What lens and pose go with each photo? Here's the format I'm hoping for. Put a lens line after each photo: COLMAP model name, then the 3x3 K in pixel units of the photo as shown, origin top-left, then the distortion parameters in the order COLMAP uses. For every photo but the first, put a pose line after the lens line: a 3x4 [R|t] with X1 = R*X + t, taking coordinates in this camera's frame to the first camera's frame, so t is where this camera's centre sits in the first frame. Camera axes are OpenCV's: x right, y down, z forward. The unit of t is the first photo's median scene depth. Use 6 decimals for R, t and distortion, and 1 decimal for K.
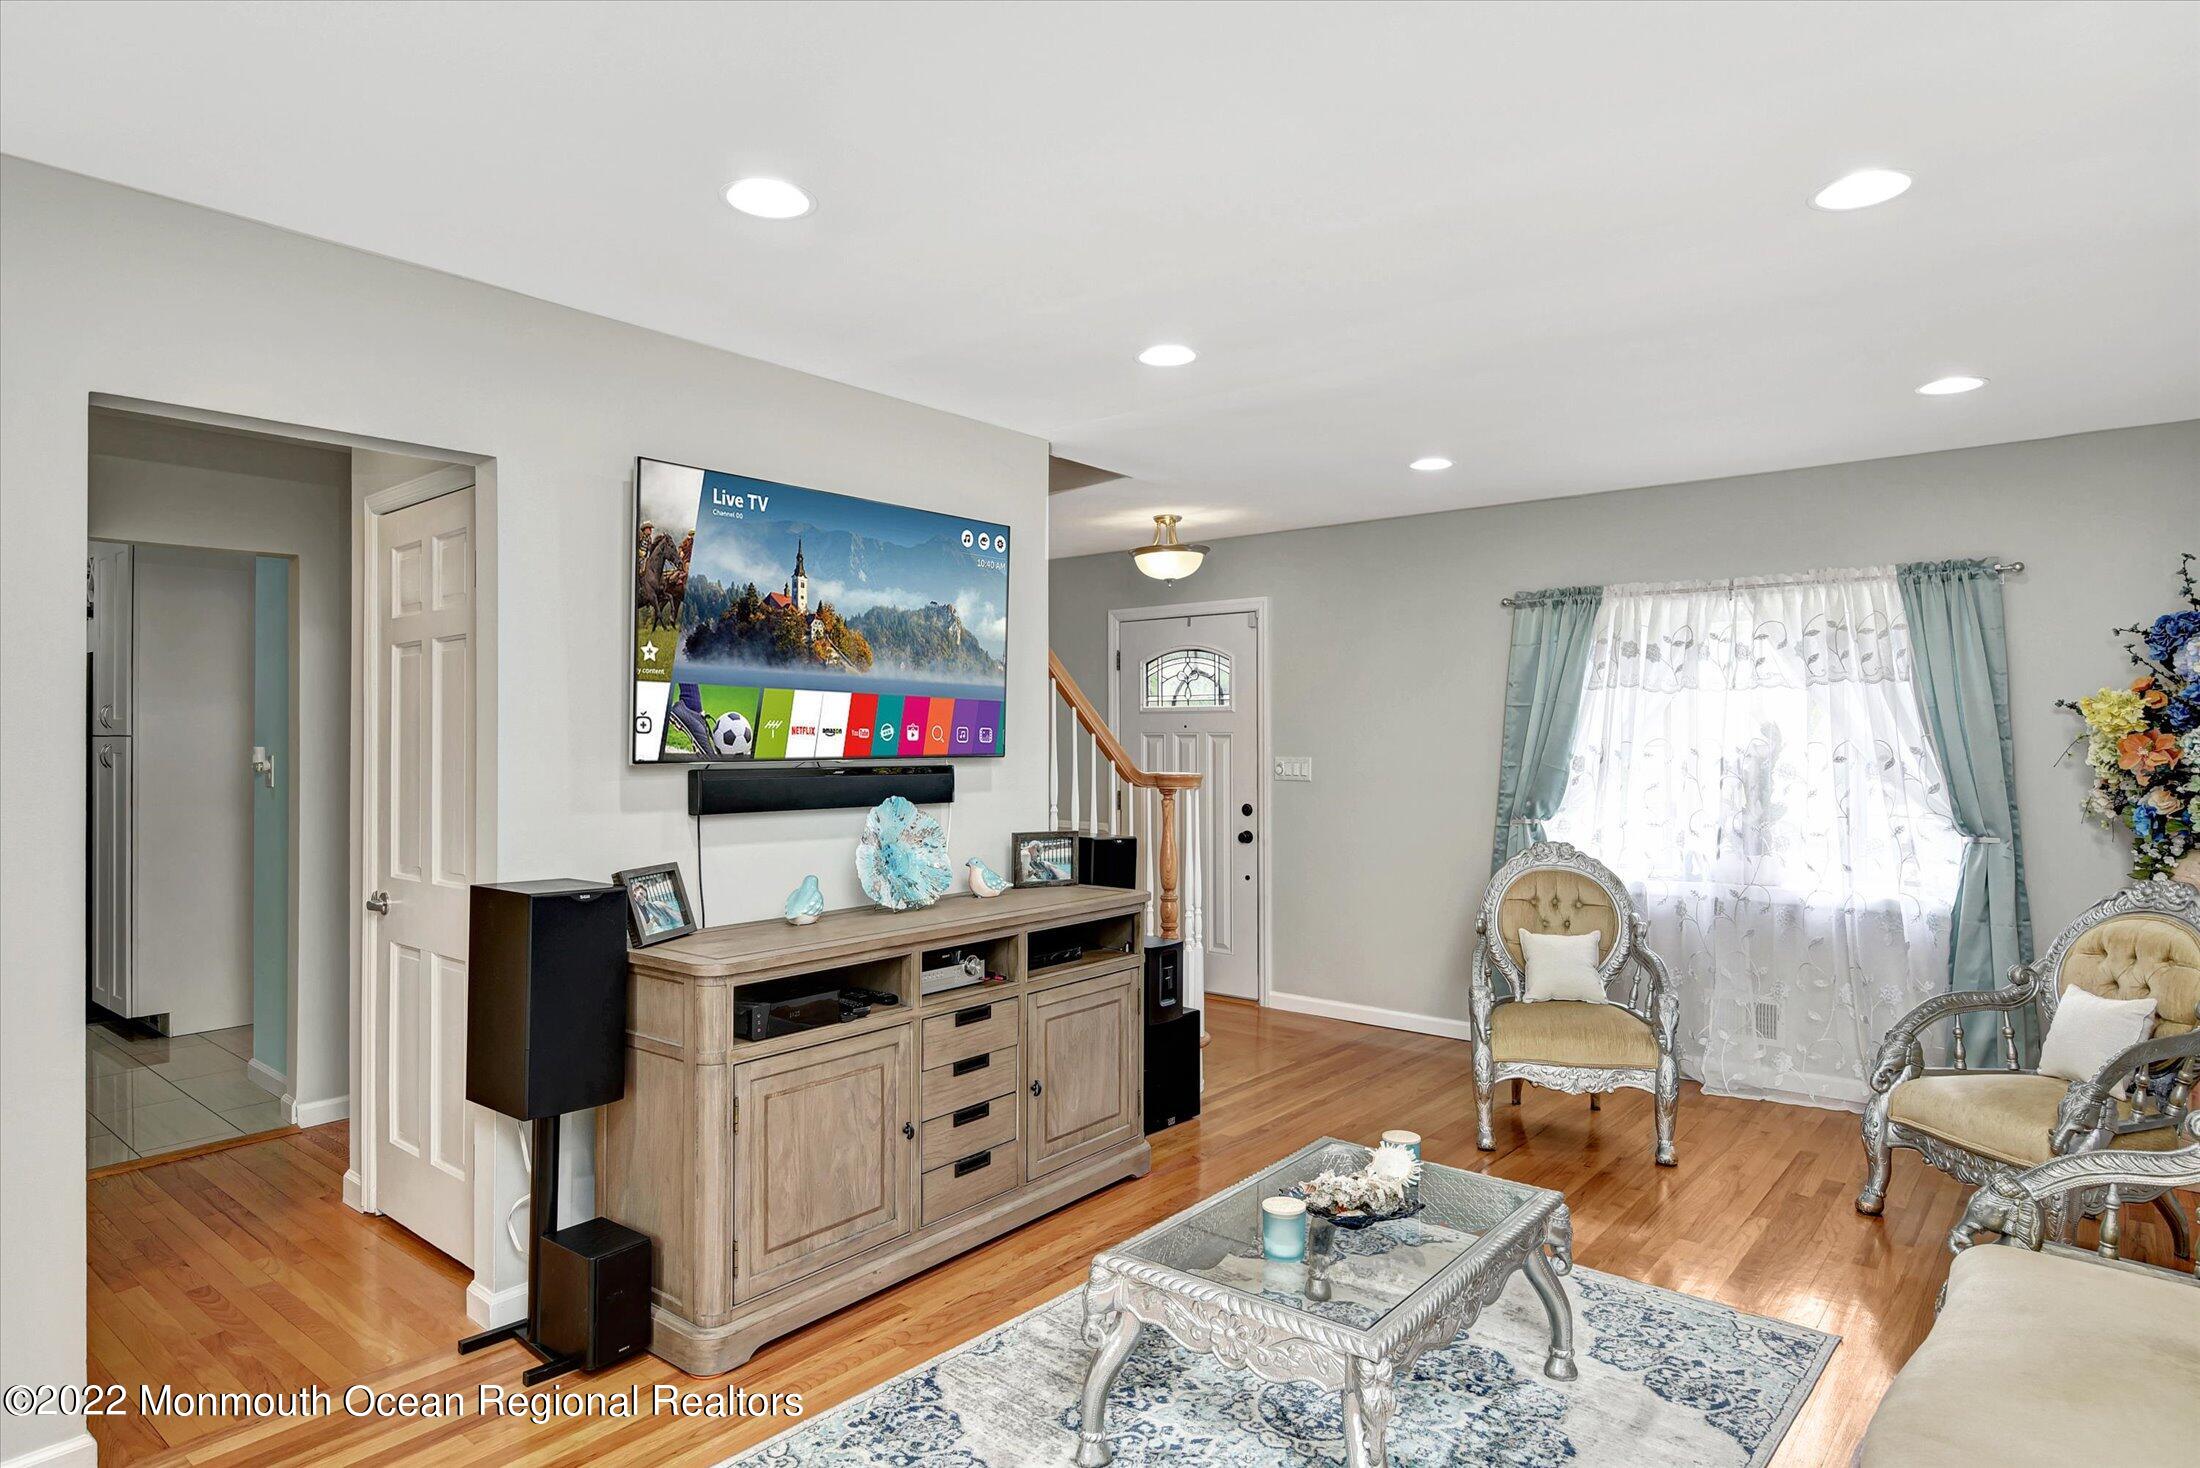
lens RADIAL K [[1249.4, 0, 1099.7], [0, 1249.4, 730.9], [0, 0, 1]] dist [0.000562, 0.000496]
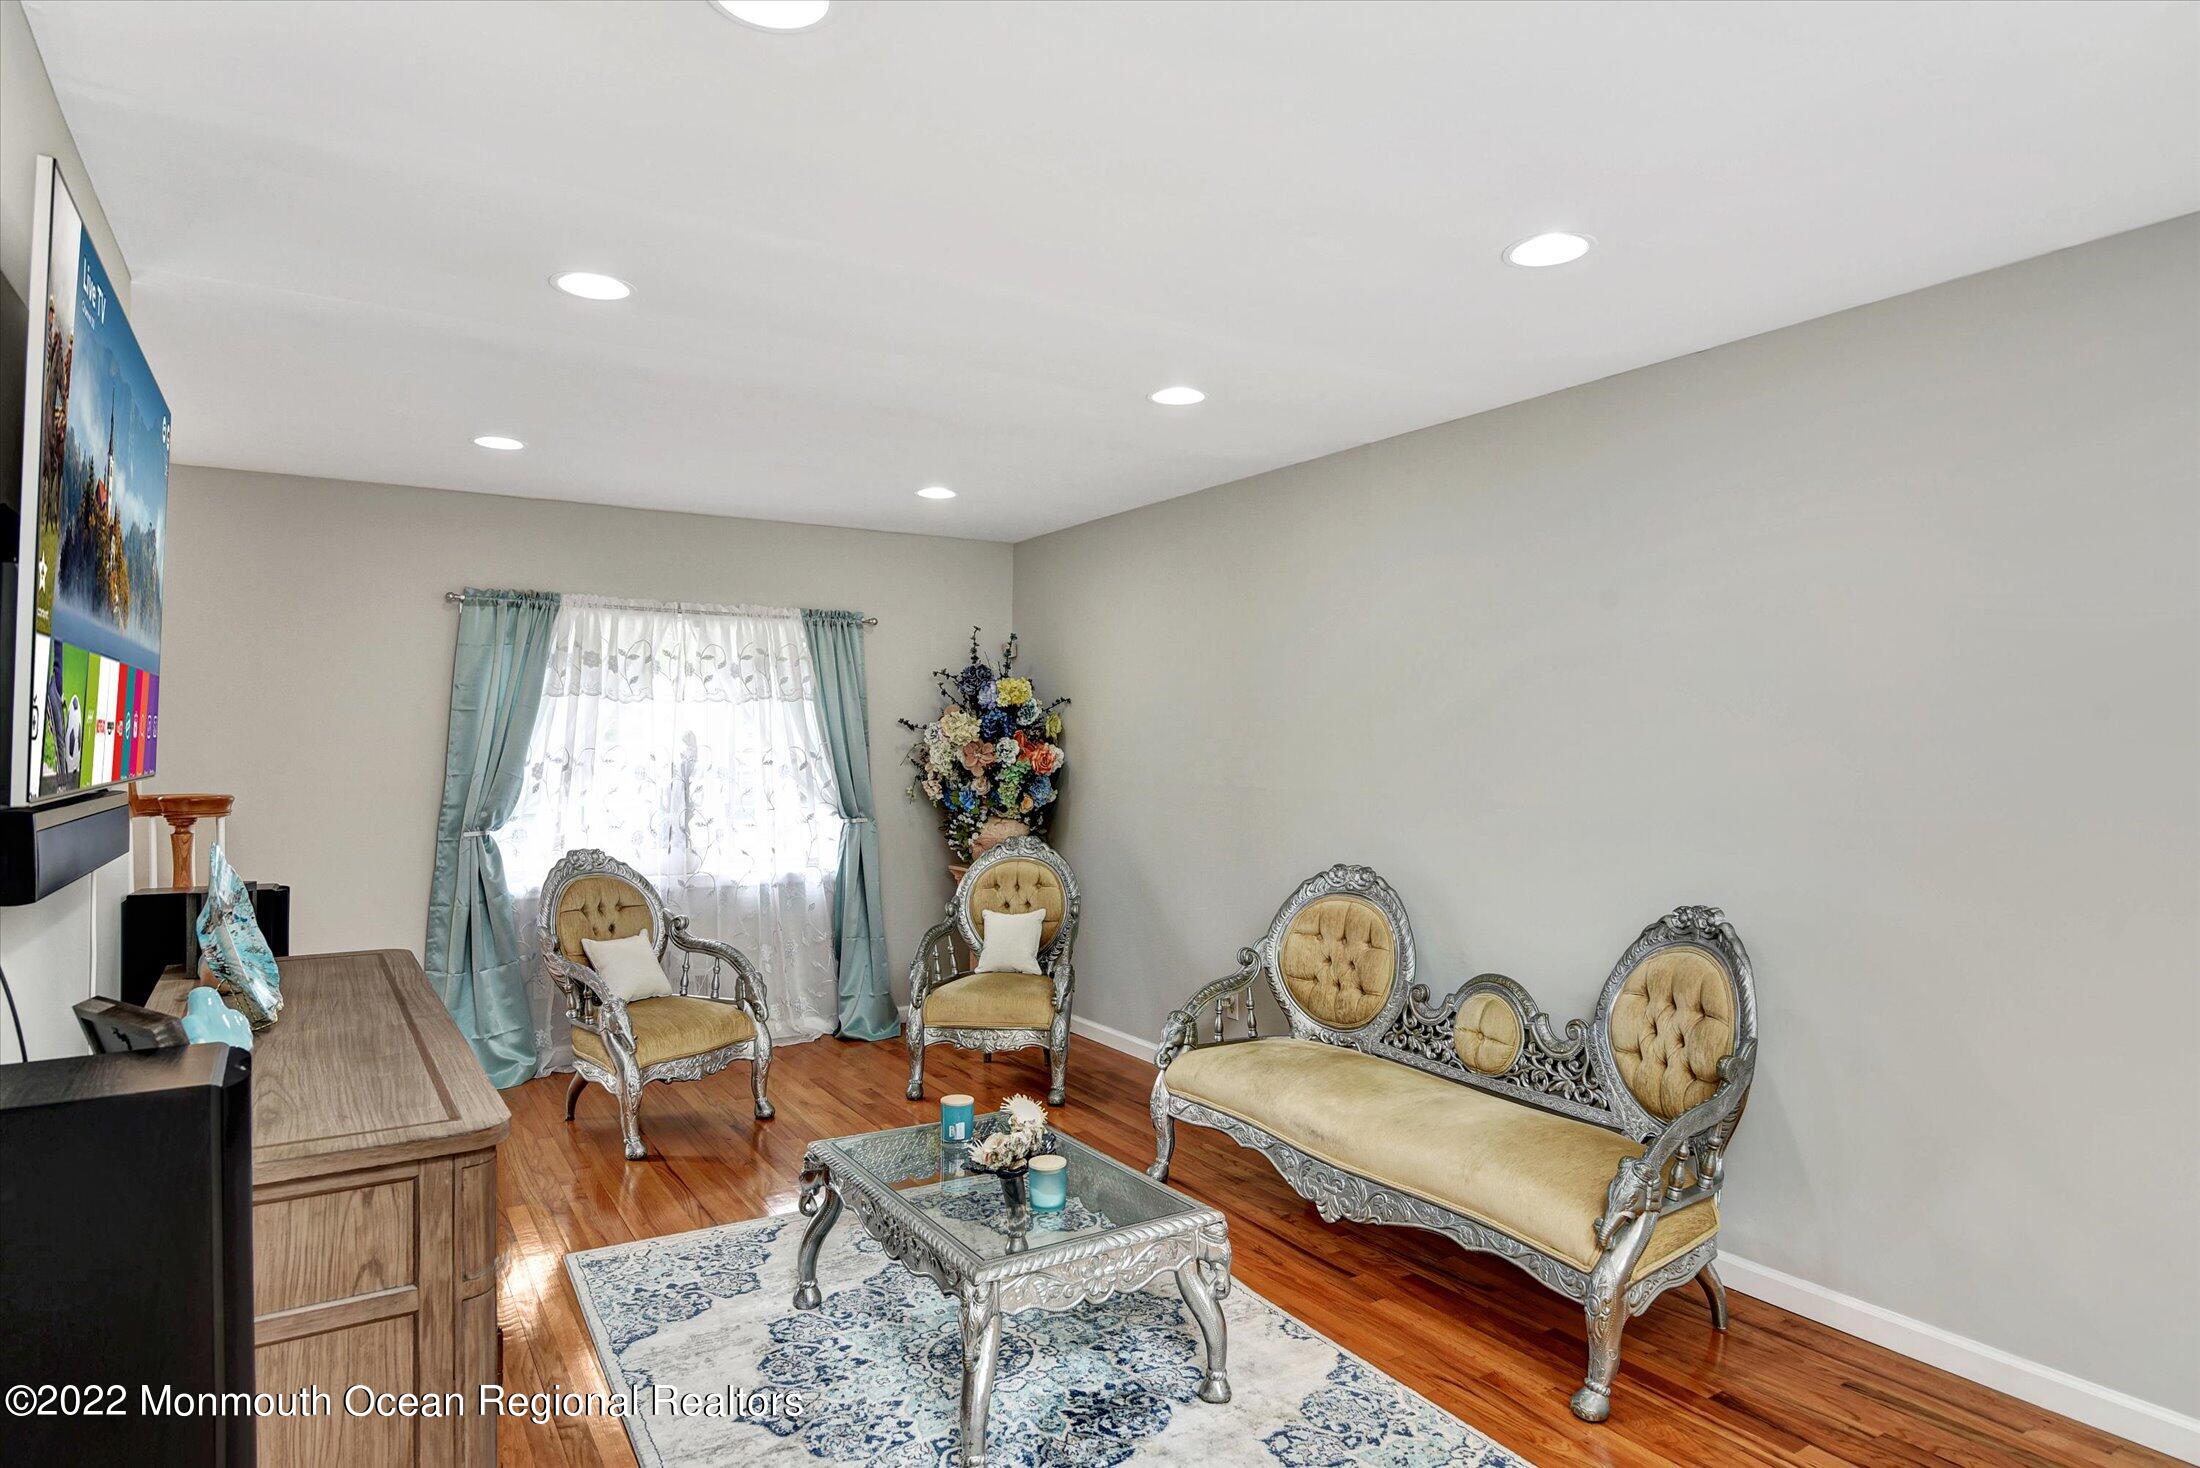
lens RADIAL K [[1249.4, 0, 1102.7], [0, 1249.4, 738.0], [0, 0, 1]] dist [0.000562, 0.000496]
pose [[0.322620, 0.005276, 0.946514, -0.459871], [-0.007916, 0.999965, -0.002876, -0.000303], [-0.946495, -0.006565, 0.322650, 0.294172]]
